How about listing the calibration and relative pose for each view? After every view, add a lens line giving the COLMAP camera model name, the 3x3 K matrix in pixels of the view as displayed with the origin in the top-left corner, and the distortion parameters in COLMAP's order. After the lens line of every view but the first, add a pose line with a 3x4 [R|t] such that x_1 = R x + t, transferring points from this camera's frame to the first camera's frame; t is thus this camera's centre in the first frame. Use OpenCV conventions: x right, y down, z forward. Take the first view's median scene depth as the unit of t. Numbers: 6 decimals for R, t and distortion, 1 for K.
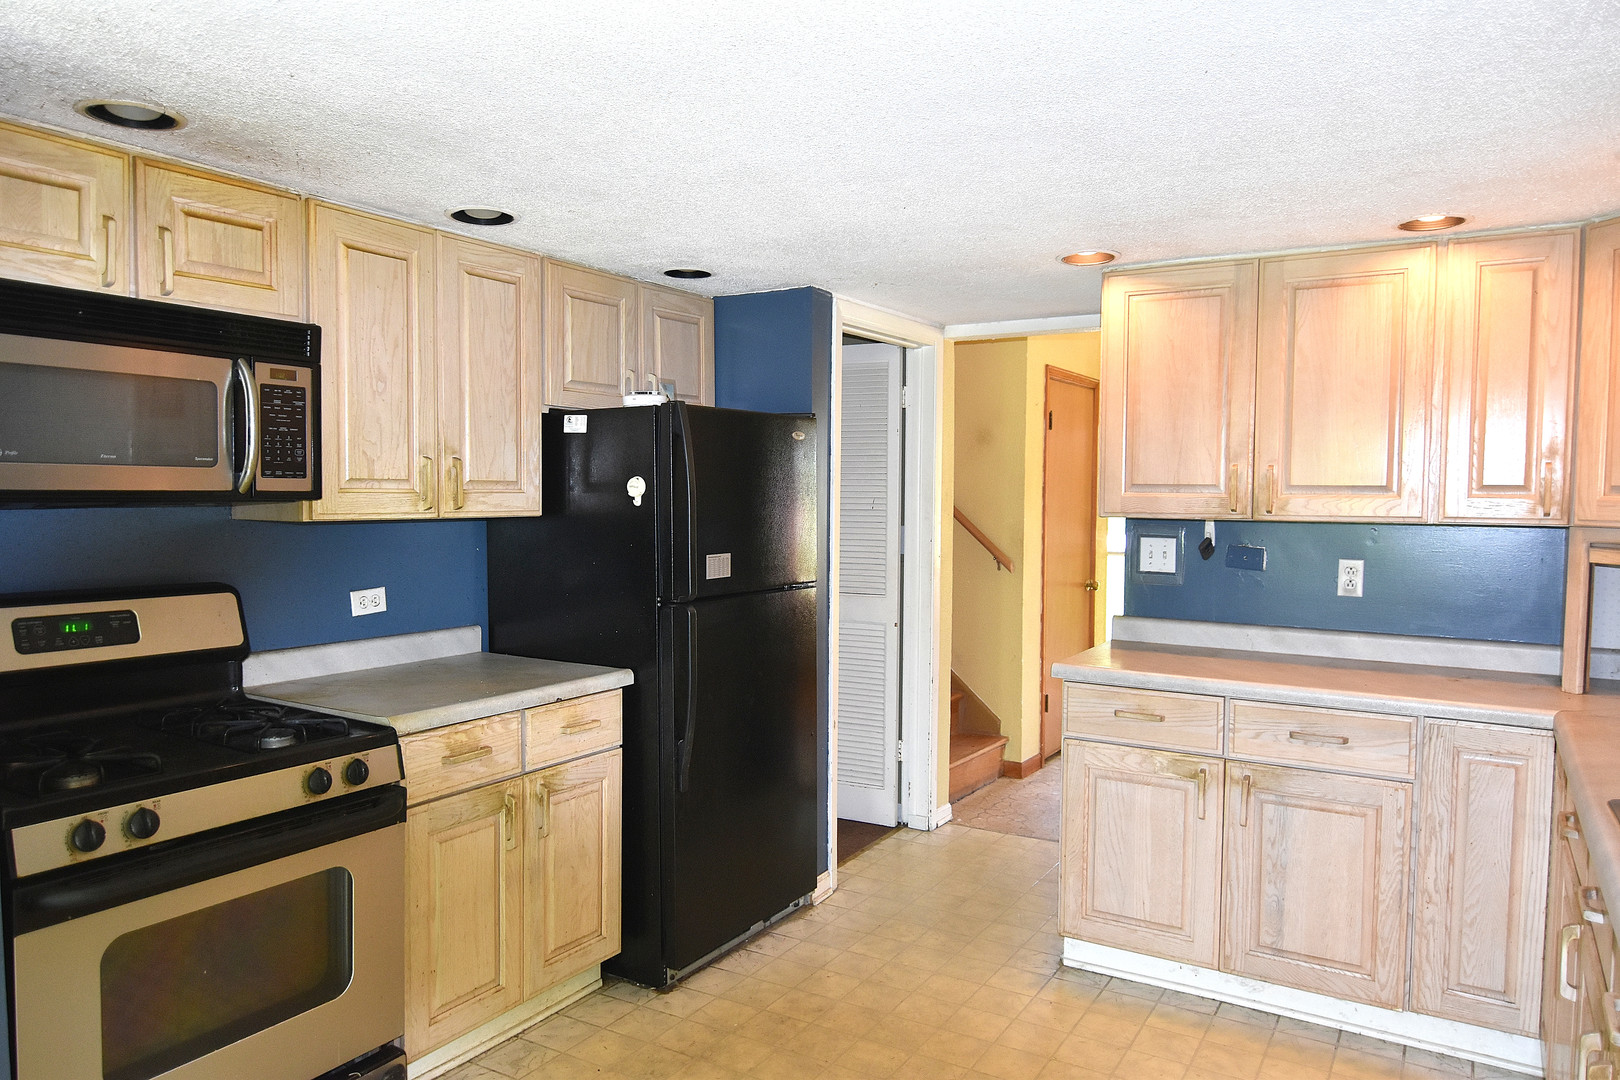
lens RADIAL K [[1103.7, 0, 806.0], [0, 1103.7, 542.1], [0, 0, 1]] dist [0.005479, -0.021910]
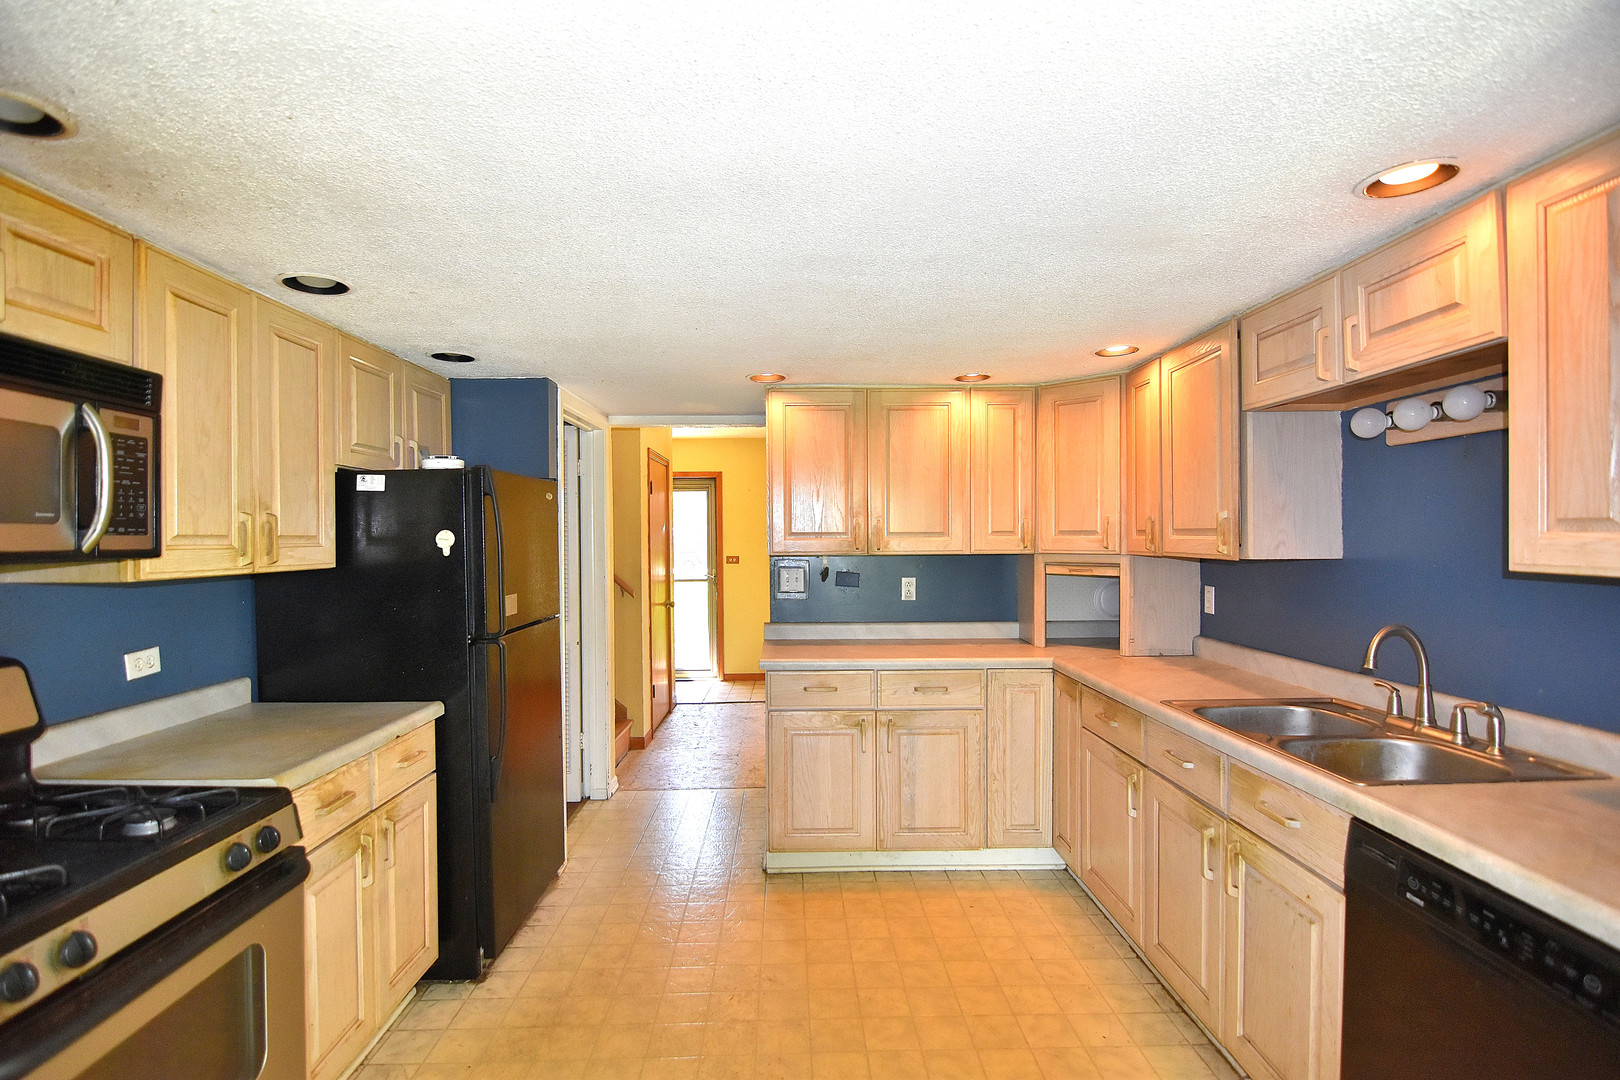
lens RADIAL K [[781.1, 0, 806.8], [0, 781.1, 539.9], [0, 0, 1]] dist [-0.008150, -0.008354]
pose [[0.840687, -0.015120, 0.541311, -0.285208], [0.038476, 0.998752, -0.031857, -0.009876], [-0.540153, 0.047610, 0.840219, 0.127849]]
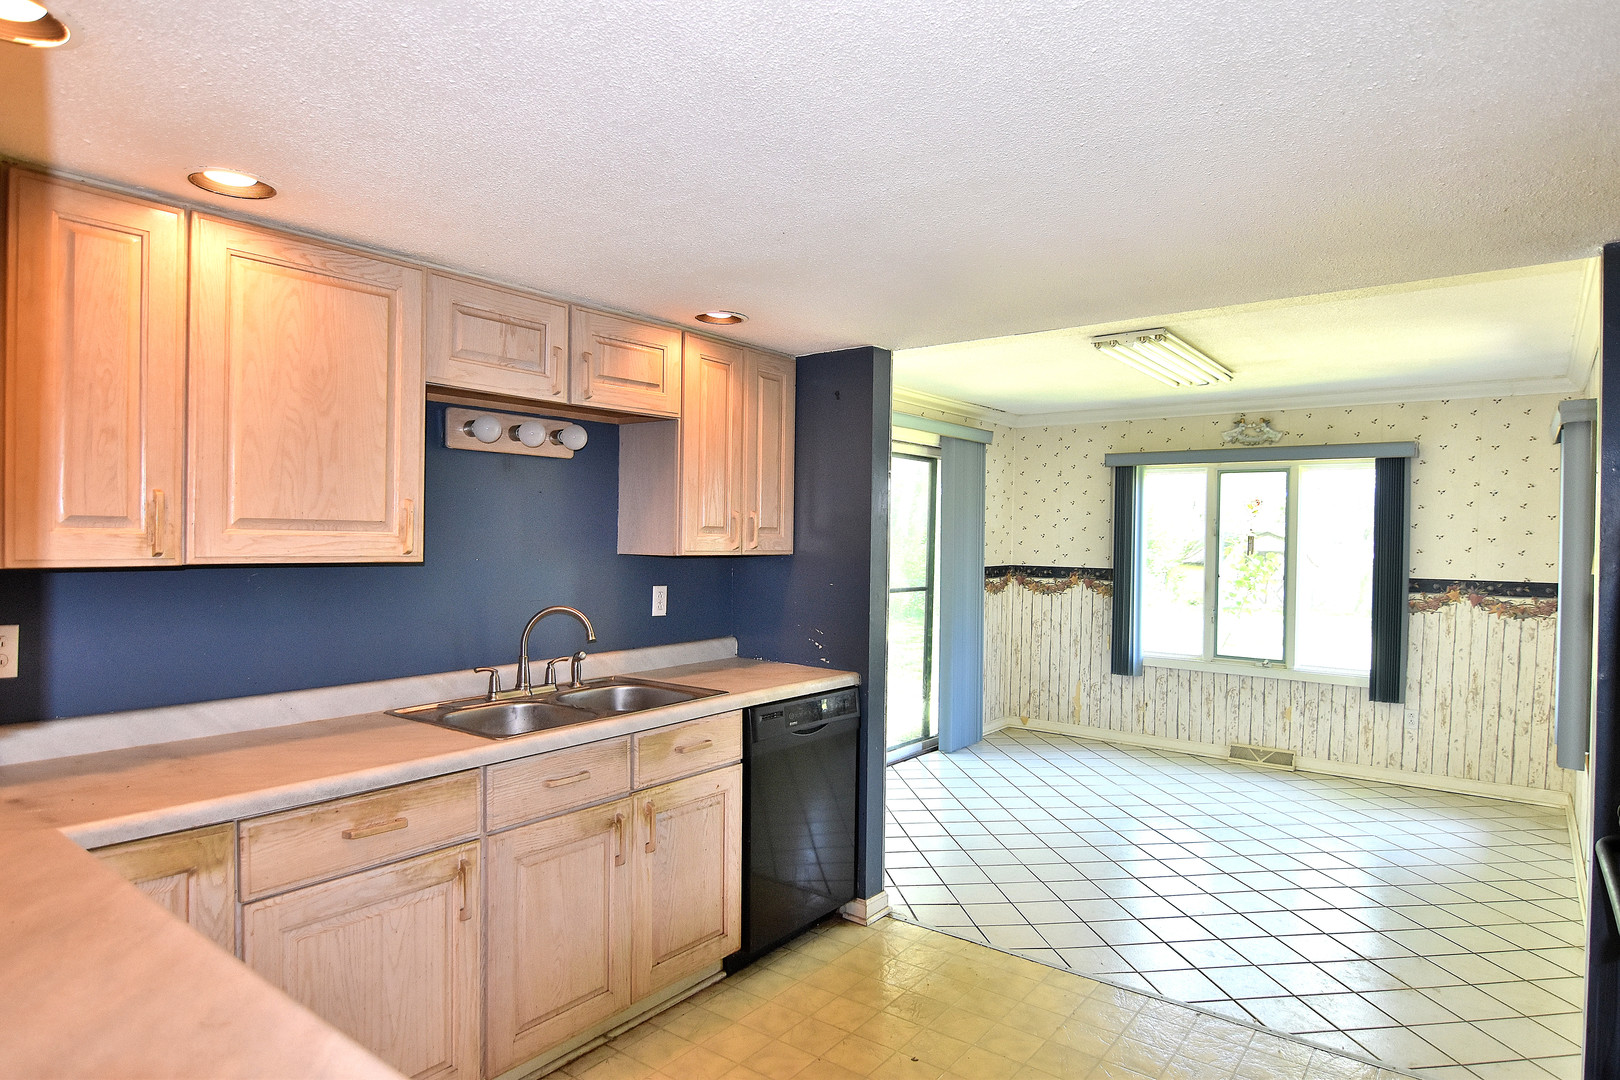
lens RADIAL K [[923.0, 0, 805.8], [0, 923.0, 540.5], [0, 0, 1]] dist [0.000211, -0.005921]
pose [[-0.994148, -0.021396, 0.105890, 0.124970], [-0.015650, 0.998375, 0.054797, -0.064279], [-0.106891, 0.052819, -0.992867, 1.324648]]
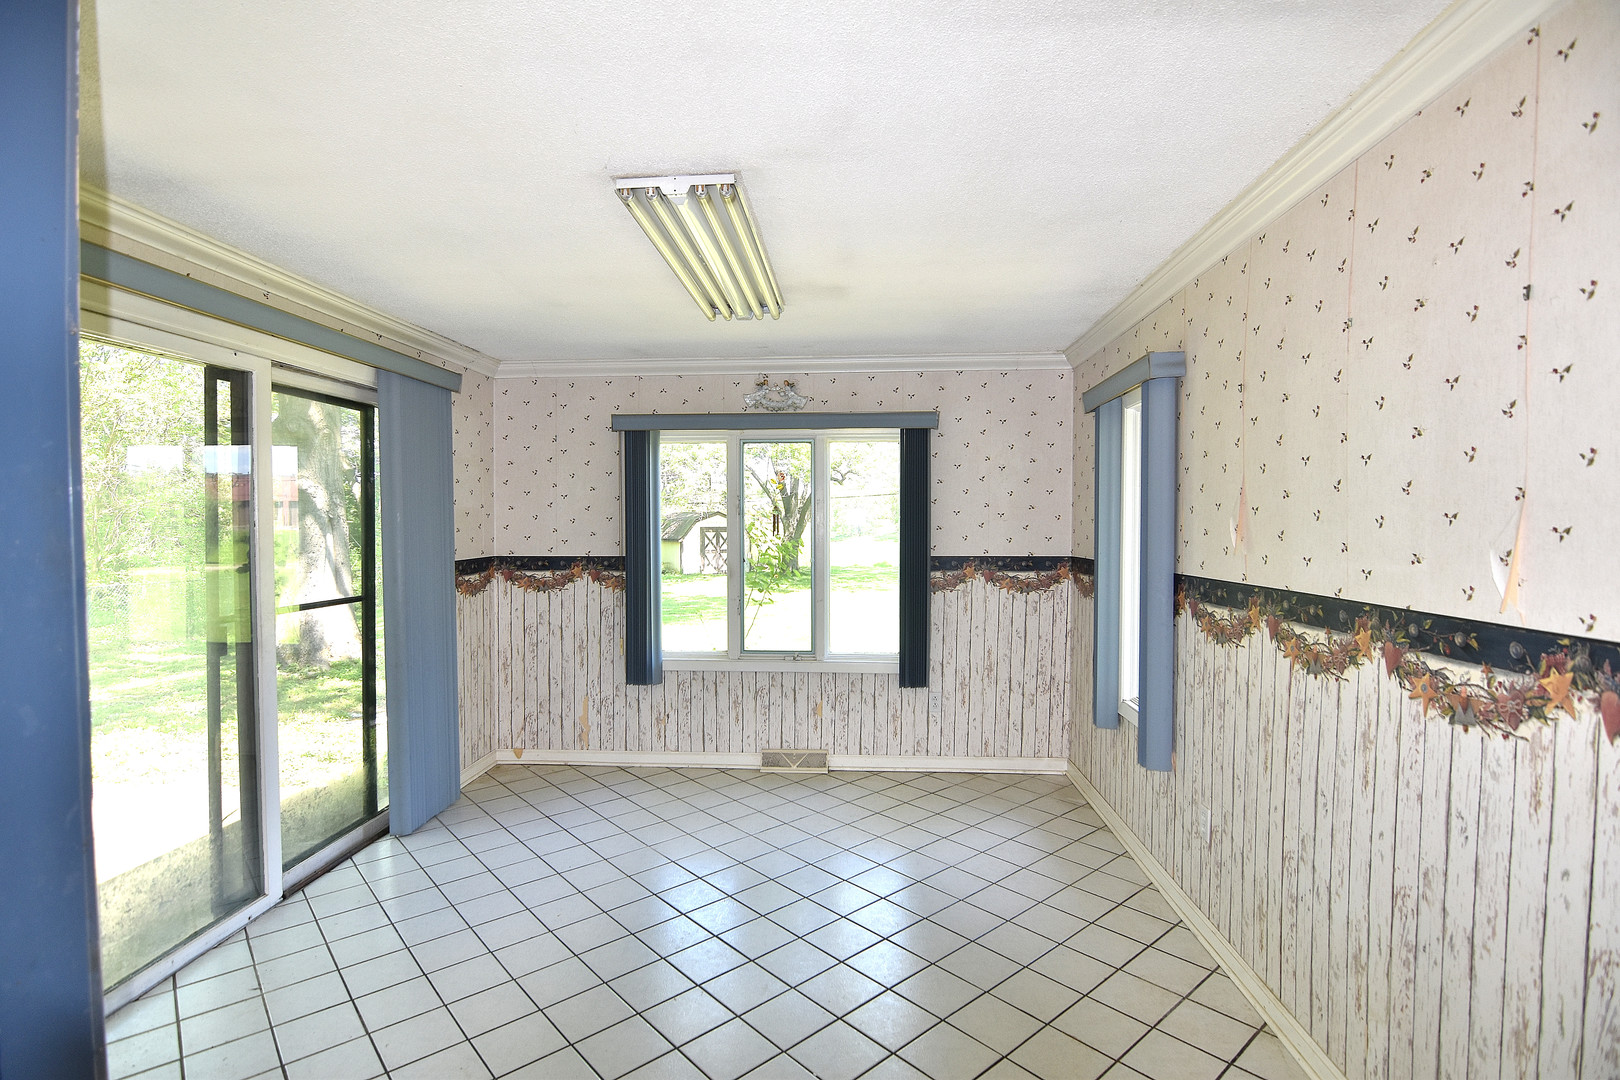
lens RADIAL K [[781.1, 0, 813.5], [0, 781.1, 545.8], [0, 0, 1]] dist [-0.008150, -0.008354]
pose [[-0.881572, 0.011727, -0.471903, 0.079581], [-0.026362, 0.996908, 0.074022, -0.049633], [0.471312, 0.077696, -0.878538, 0.994314]]
